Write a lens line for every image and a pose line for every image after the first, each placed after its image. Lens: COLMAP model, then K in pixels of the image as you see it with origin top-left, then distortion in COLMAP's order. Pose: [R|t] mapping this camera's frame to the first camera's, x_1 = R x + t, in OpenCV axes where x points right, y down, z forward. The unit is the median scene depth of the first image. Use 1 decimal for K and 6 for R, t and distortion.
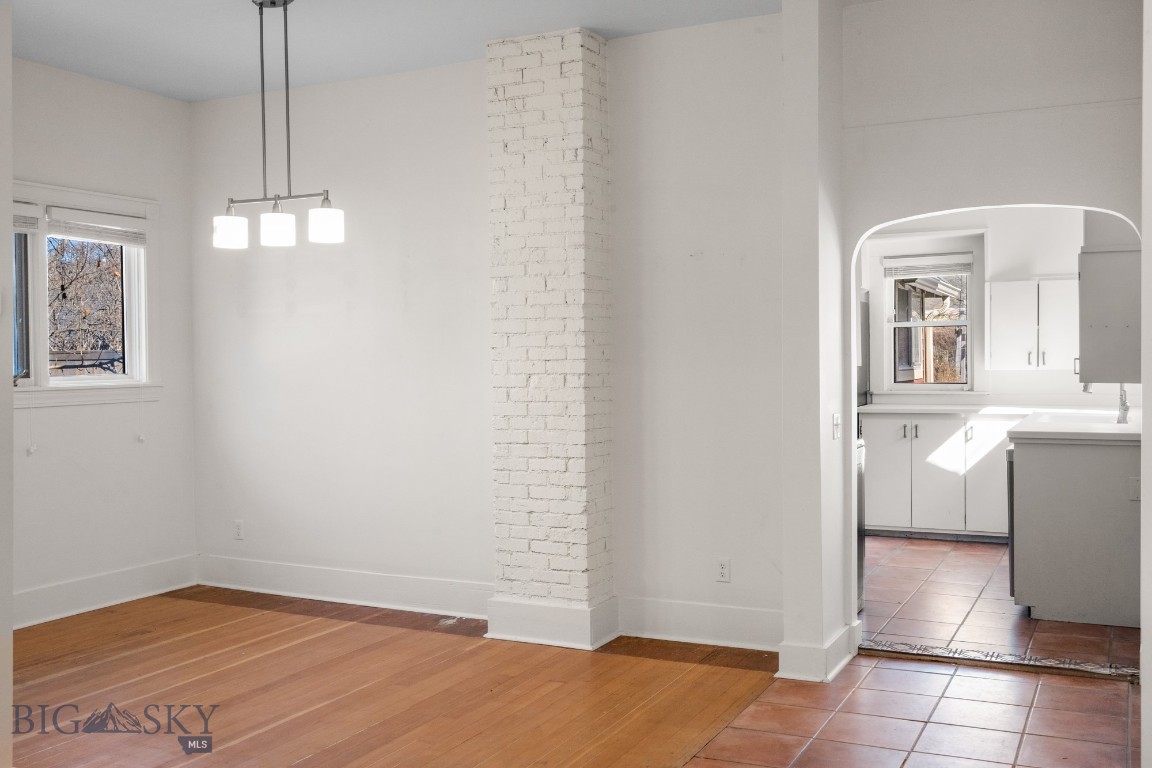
lens RADIAL K [[1105.7, 0, 576.0], [0, 1105.7, 384.0], [0, 0, 1]] dist [-0.004653, -0.003681]
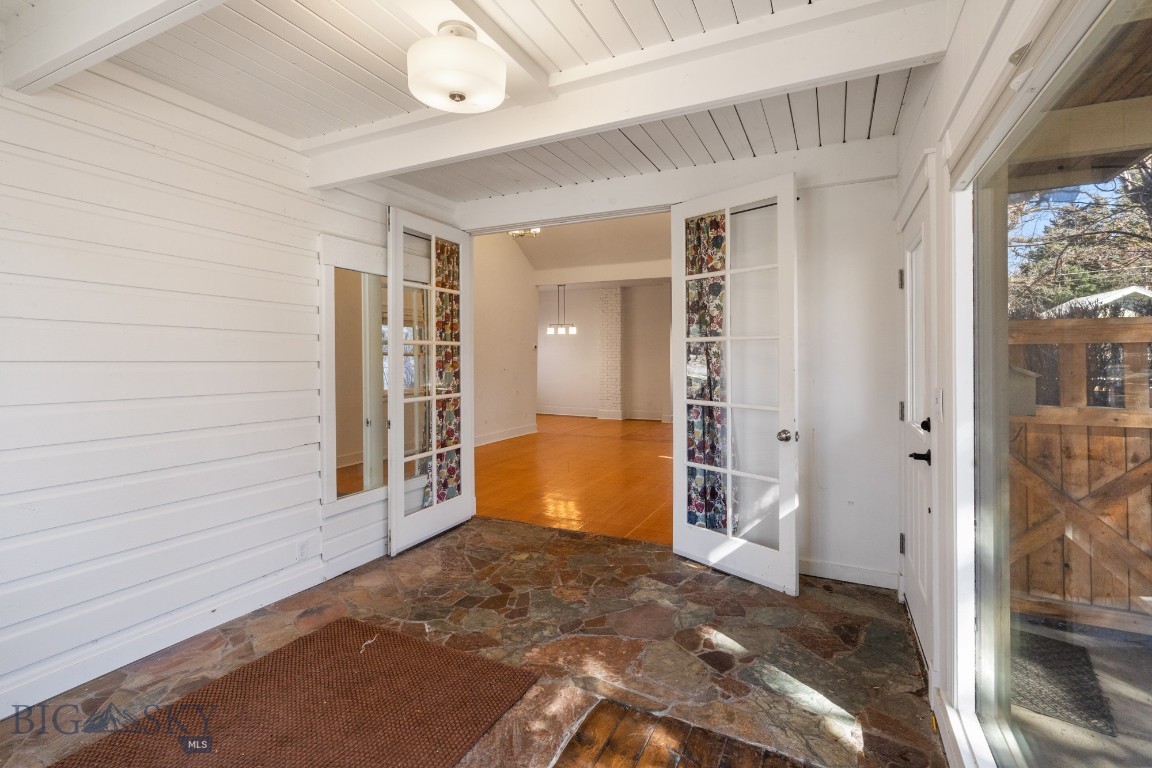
lens RADIAL K [[530.6, 0, 574.8], [0, 530.6, 361.0], [0, 0, 1]] dist [-0.002528, -0.000080]
pose [[0.999933, 0.008231, 0.008162, -0.198062], [-0.008073, 0.999783, -0.019190, 0.035948], [-0.008318, 0.019123, 0.999783, -1.203600]]
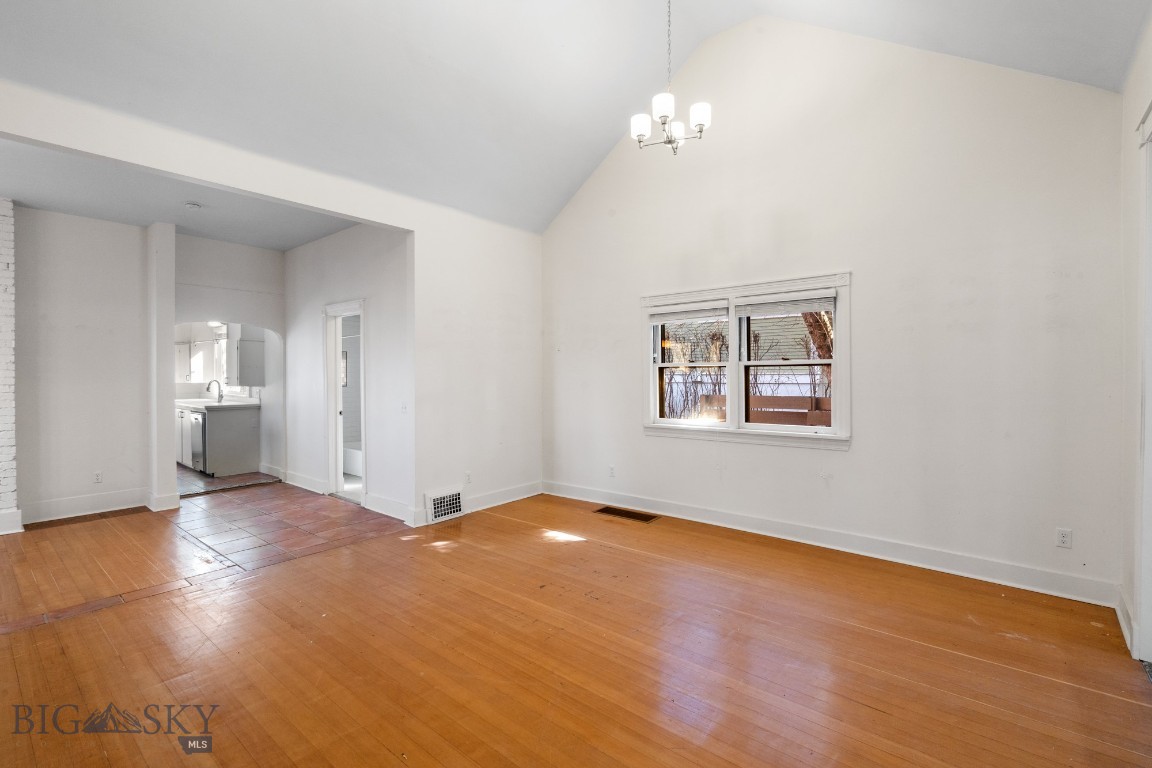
lens RADIAL K [[519.3, 0, 577.0], [0, 519.3, 376.7], [0, 0, 1]] dist [-0.003272, 0.000504]
pose [[0.230620, 0.007466, 0.973015, -0.605201], [0.023908, 0.999625, -0.013337, 0.011020], [-0.972750, 0.026338, 0.230355, -0.119181]]
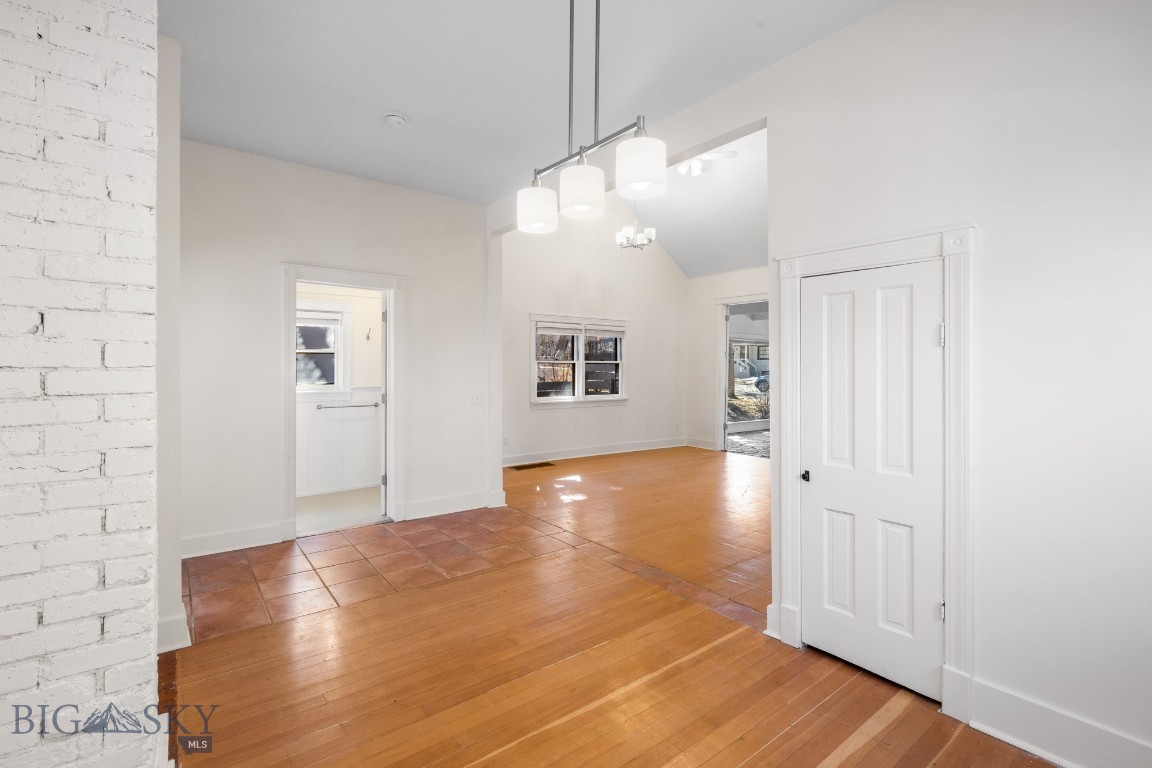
lens RADIAL K [[523.7, 0, 579.4], [0, 523.7, 380.4], [0, 0, 1]] dist [-0.000870, 0.000368]
pose [[-0.899823, -0.004289, 0.436234, -0.365794], [0.014712, 0.999085, 0.040169, -0.022895], [-0.436007, 0.042563, -0.898936, 1.144189]]
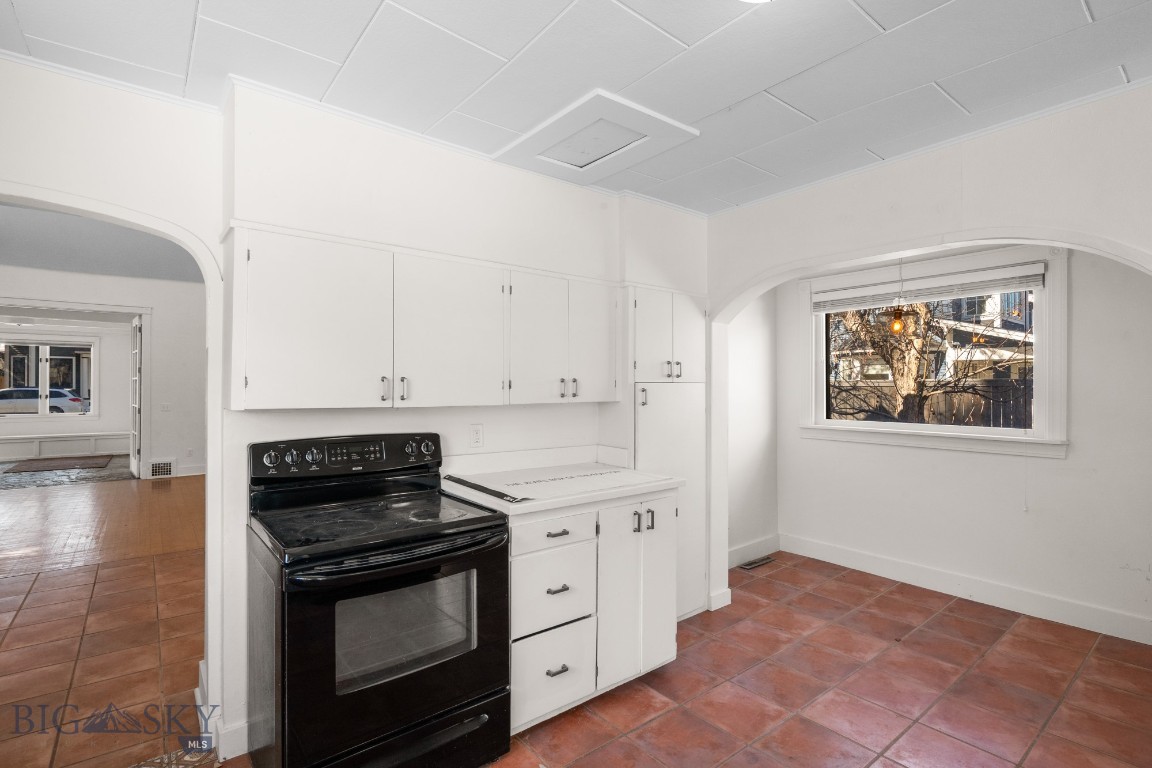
lens RADIAL K [[542.3, 0, 576.0], [0, 542.3, 384.0], [0, 0, 1]] dist [-0.001466, -0.000426]
pose [[-0.423781, 0.008138, -0.905728, 0.474811], [-0.019114, 0.999657, 0.017925, -0.042444], [0.905563, 0.024909, -0.423480, 1.347370]]
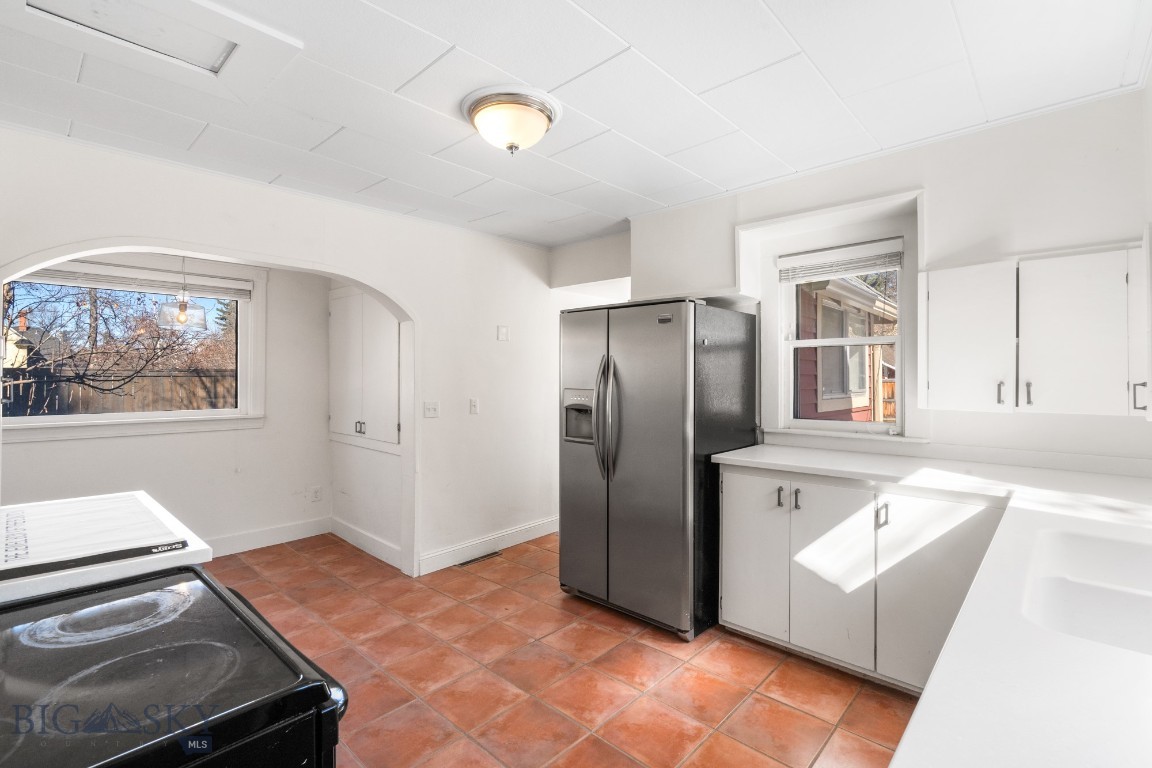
lens RADIAL K [[529.4, 0, 576.4], [0, 529.4, 372.9], [0, 0, 1]] dist [-0.004180, -0.000070]
pose [[0.958615, 0.011895, -0.284458, 0.394293], [-0.020780, 0.999385, -0.028236, -0.030521], [0.283947, 0.032978, 0.958273, 0.958020]]
